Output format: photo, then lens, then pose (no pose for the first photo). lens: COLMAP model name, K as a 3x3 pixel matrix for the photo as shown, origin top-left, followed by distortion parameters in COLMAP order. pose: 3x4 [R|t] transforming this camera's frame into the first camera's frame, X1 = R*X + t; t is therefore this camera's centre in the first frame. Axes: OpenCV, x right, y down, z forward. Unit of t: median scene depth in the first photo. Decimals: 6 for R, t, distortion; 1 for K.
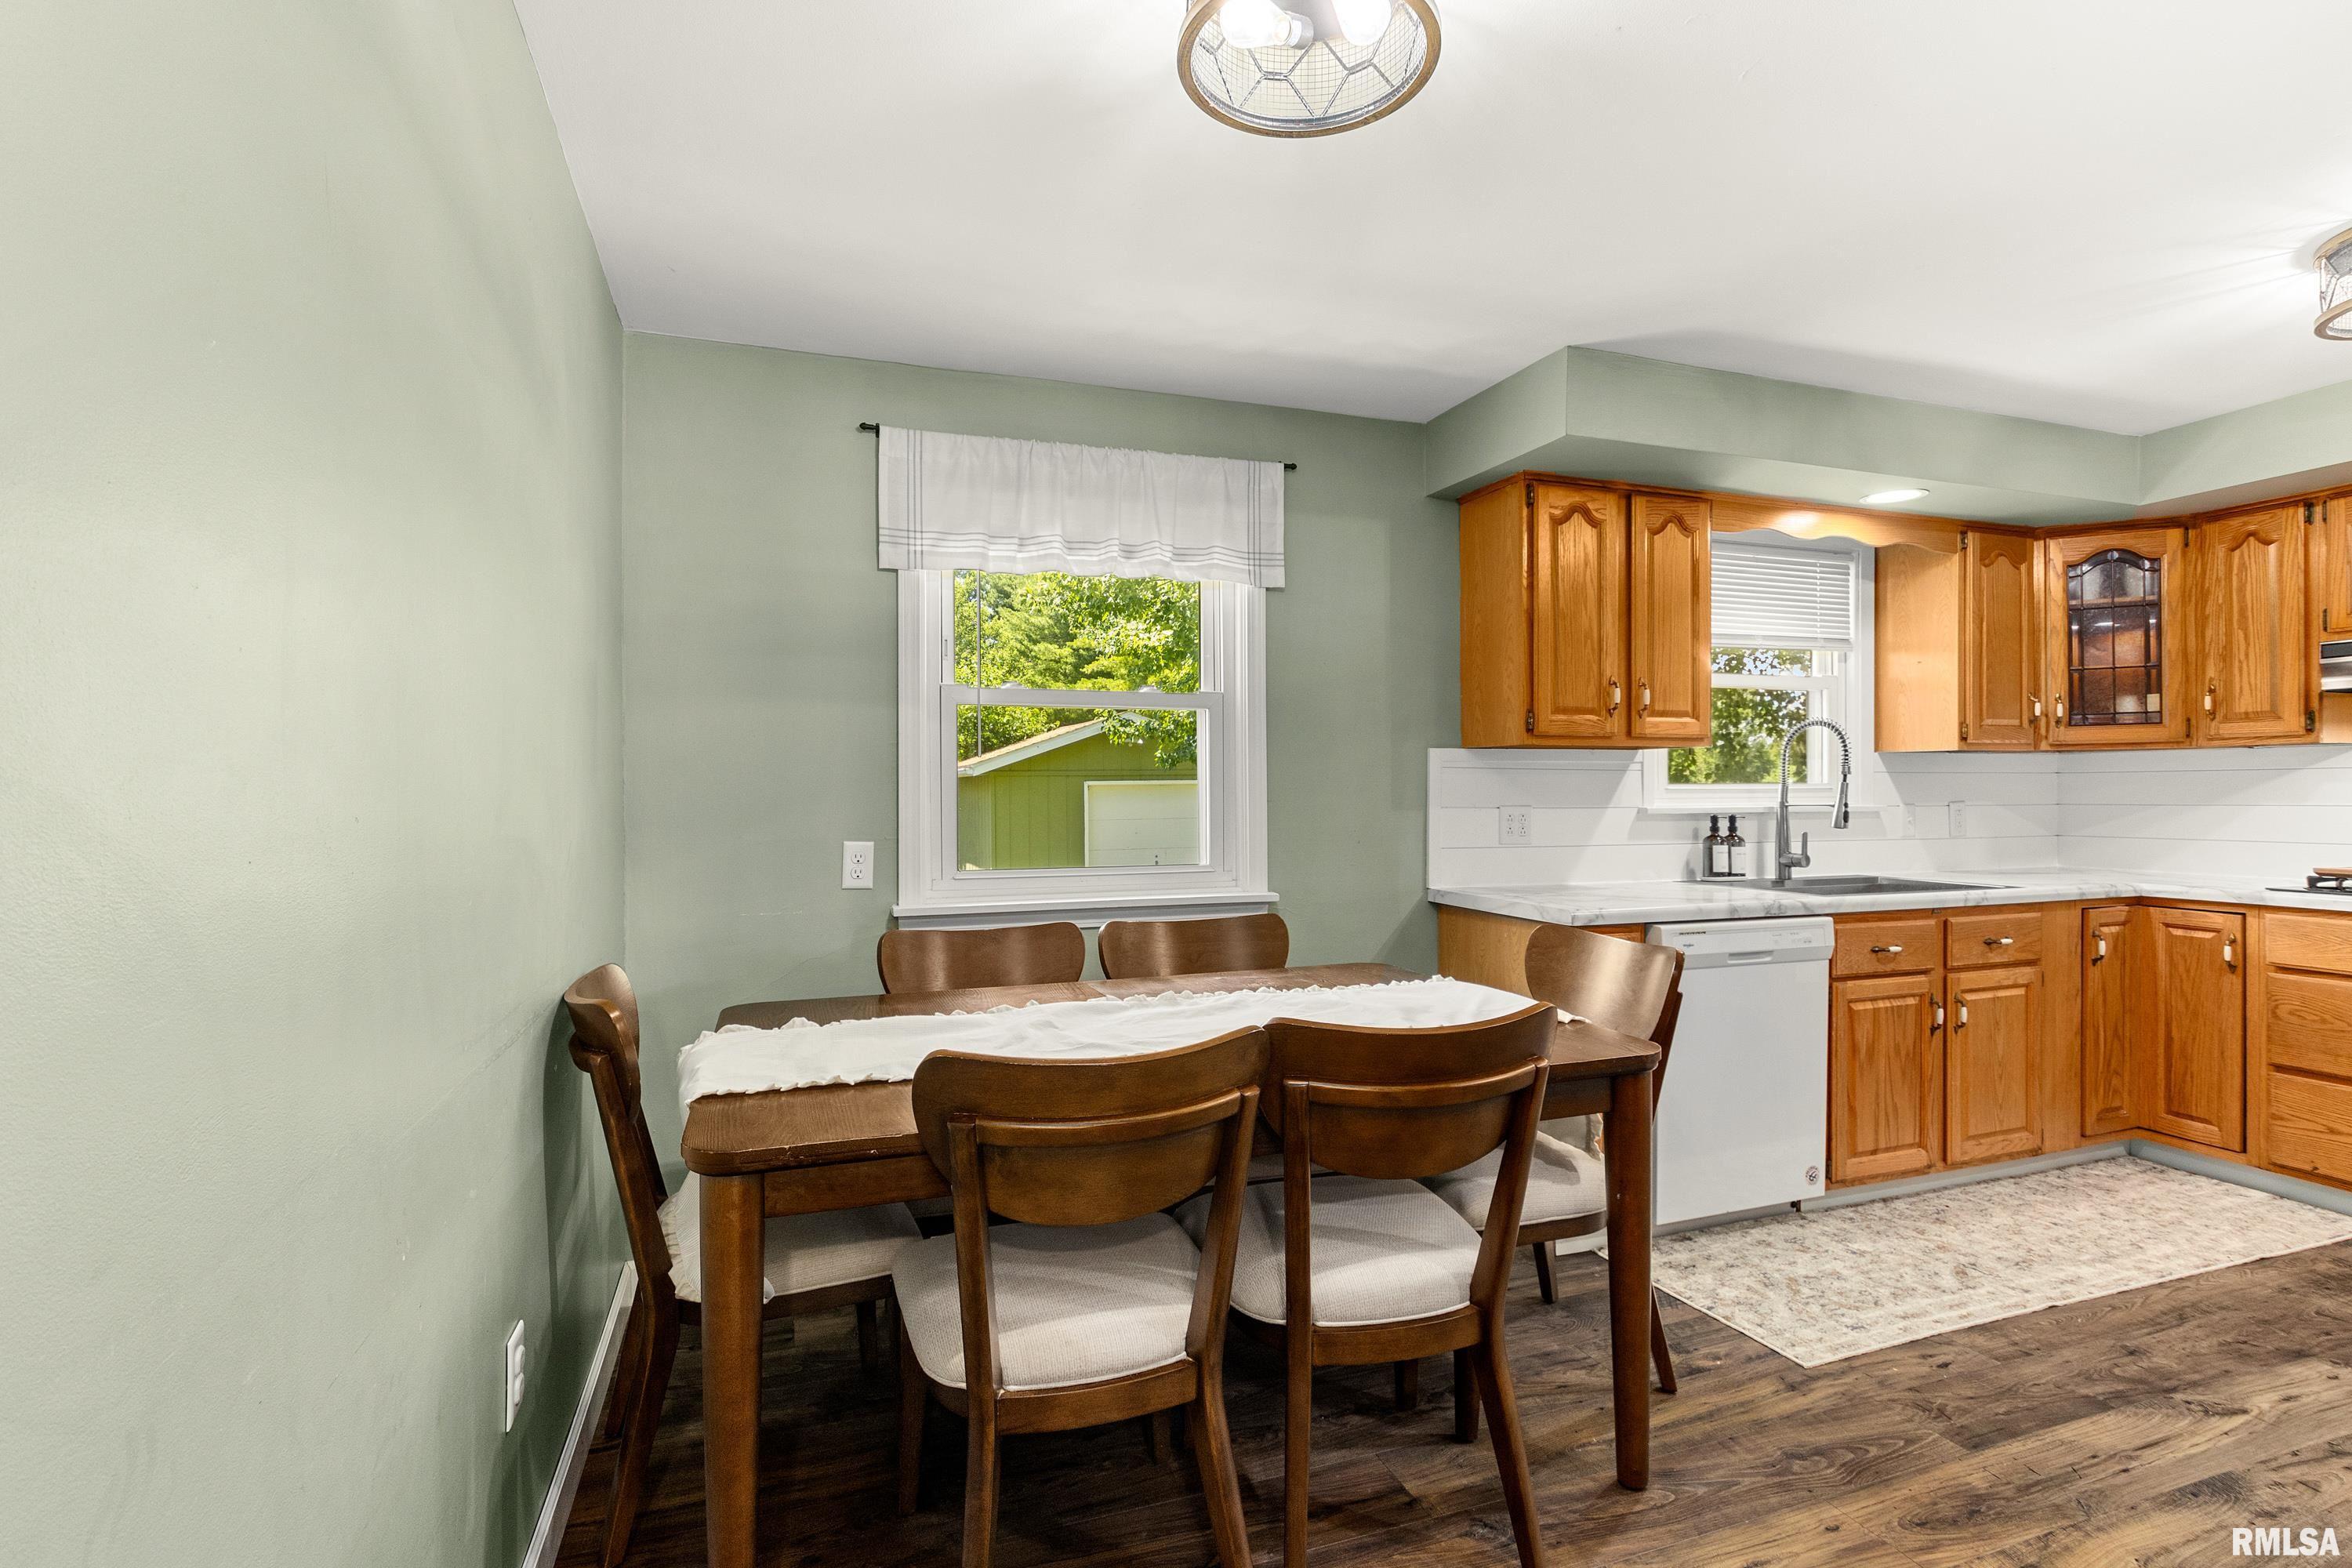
lens RADIAL K [[1106.2, 0, 1167.5], [0, 1106.2, 790.4], [0, 0, 1]] dist [-0.015864, 0.006782]
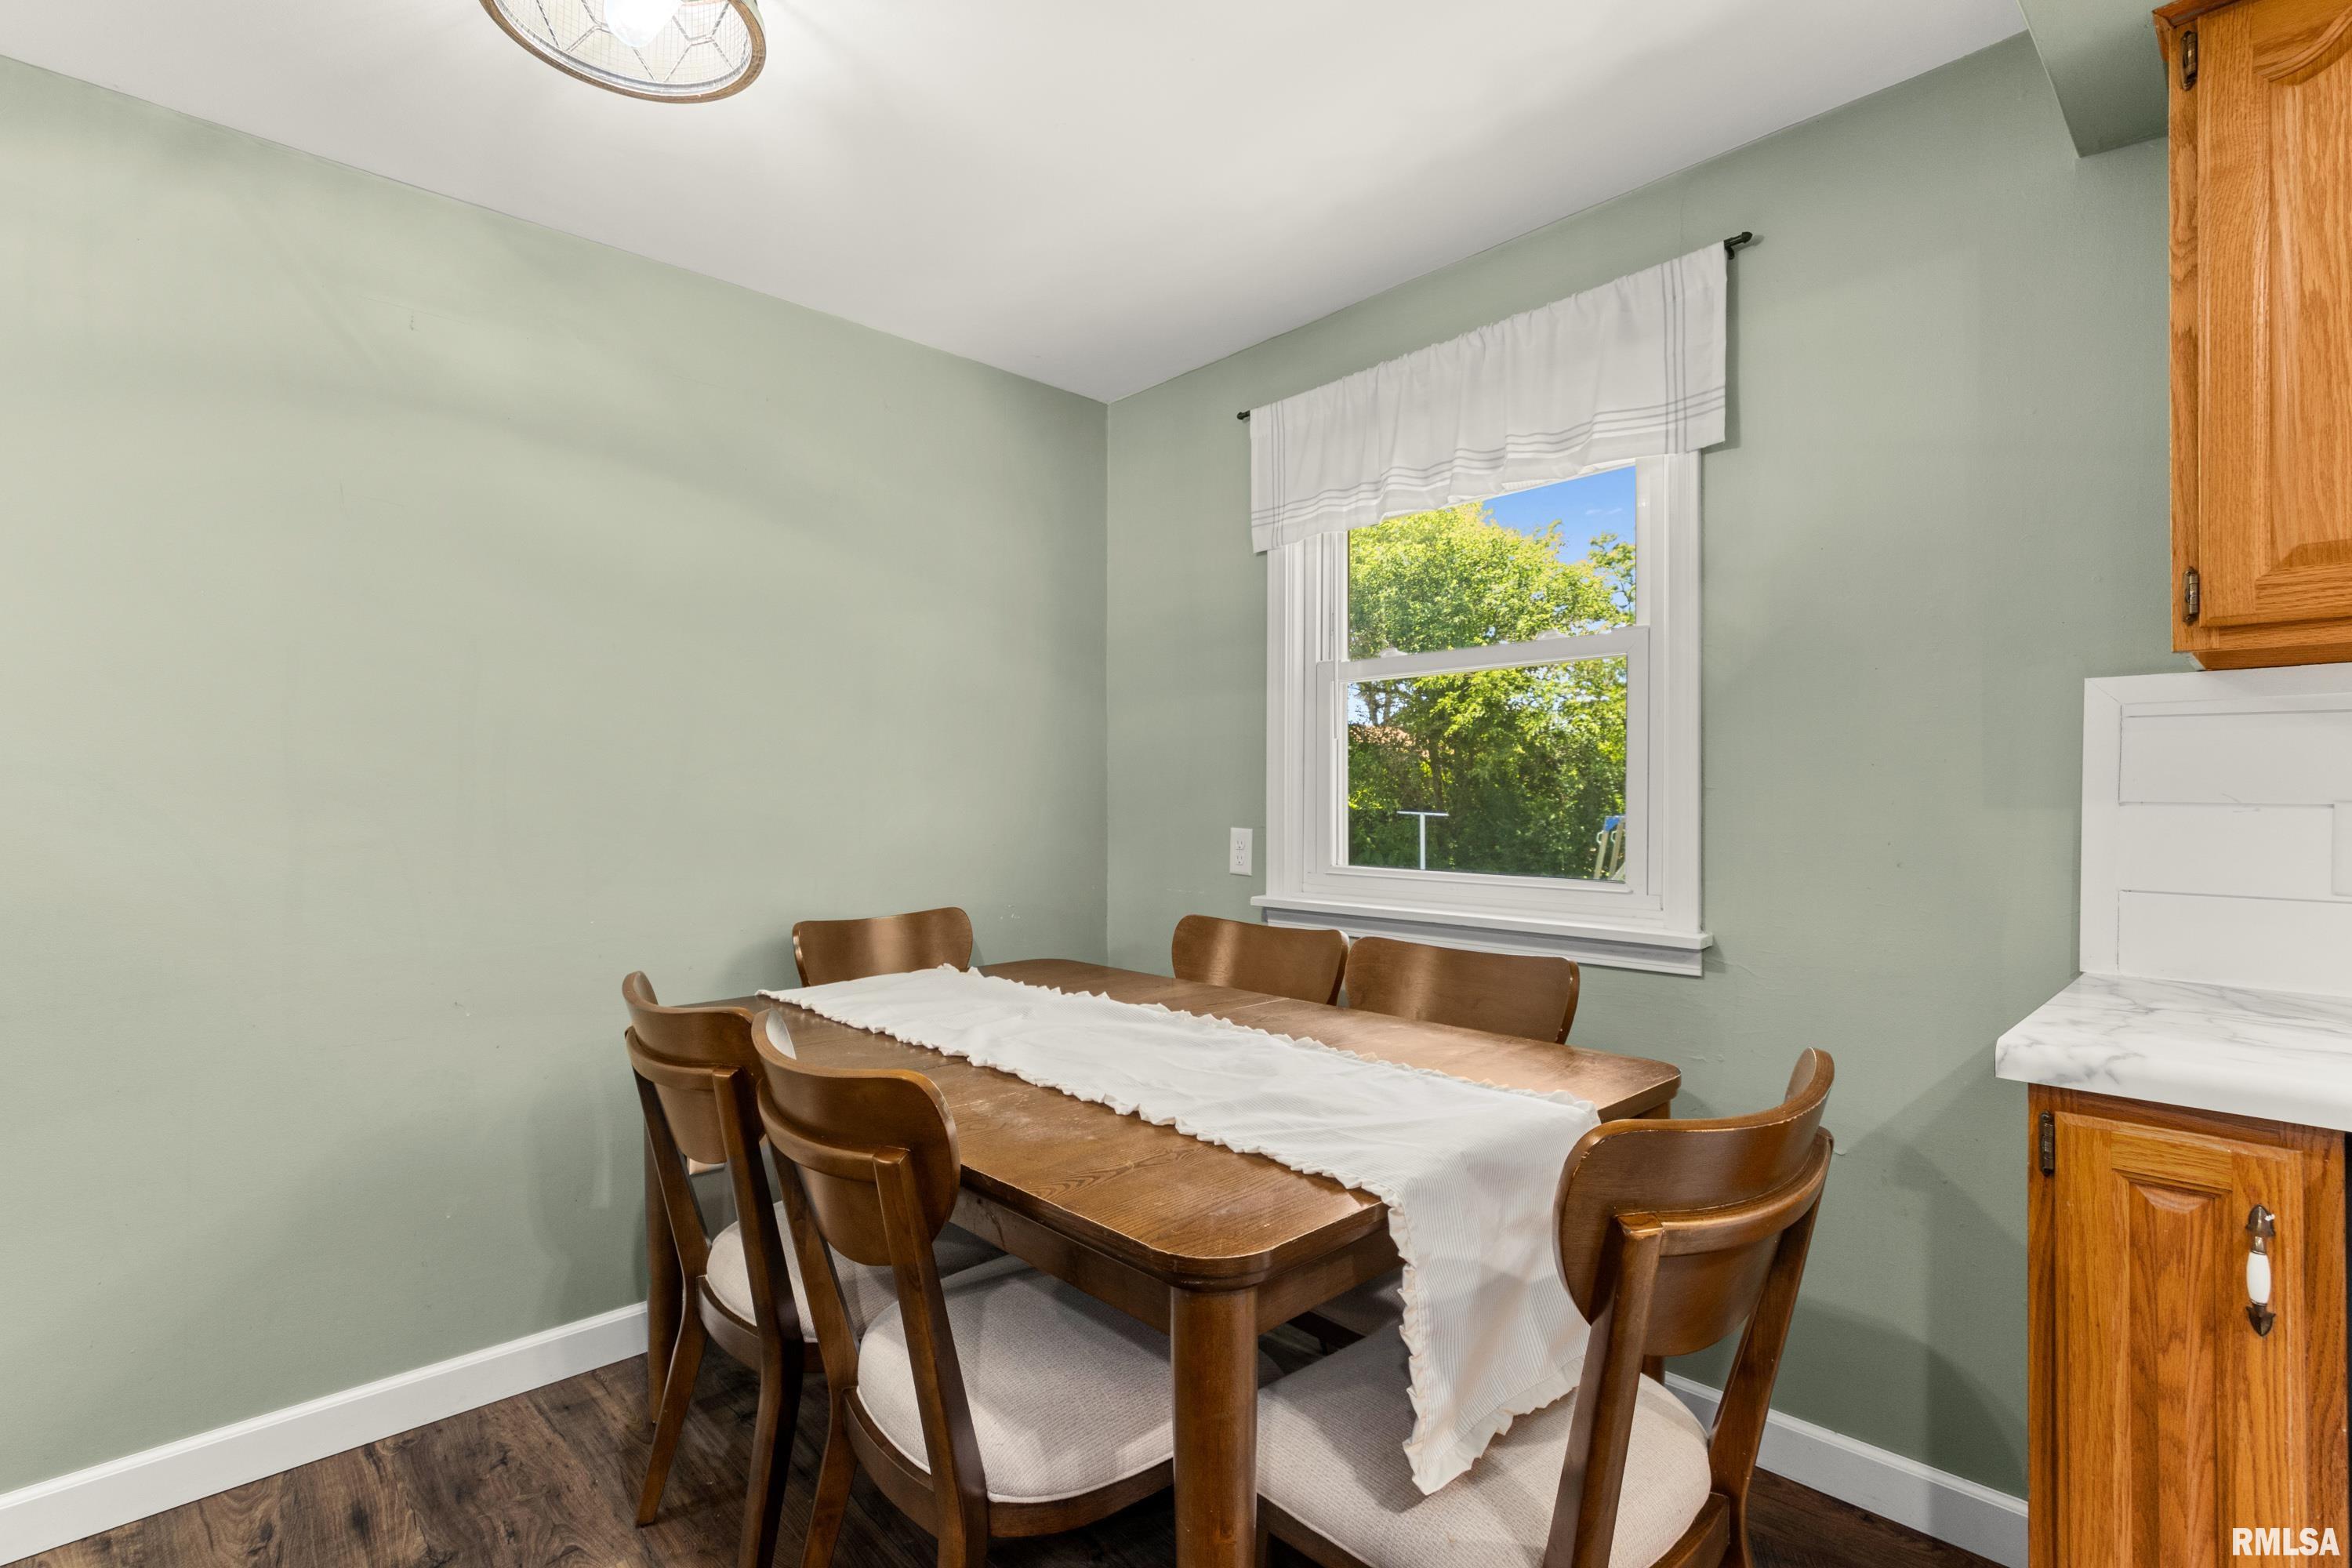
lens RADIAL K [[1110.0, 0, 1163.3], [0, 1110.0, 794.5], [0, 0, 1]] dist [0.002585, 0.000403]
pose [[0.404810, 0.001031, -0.914400, 0.521131], [-0.001822, 0.999998, 0.000321, 0.012628], [0.914399, 0.001536, 0.404811, 0.441867]]
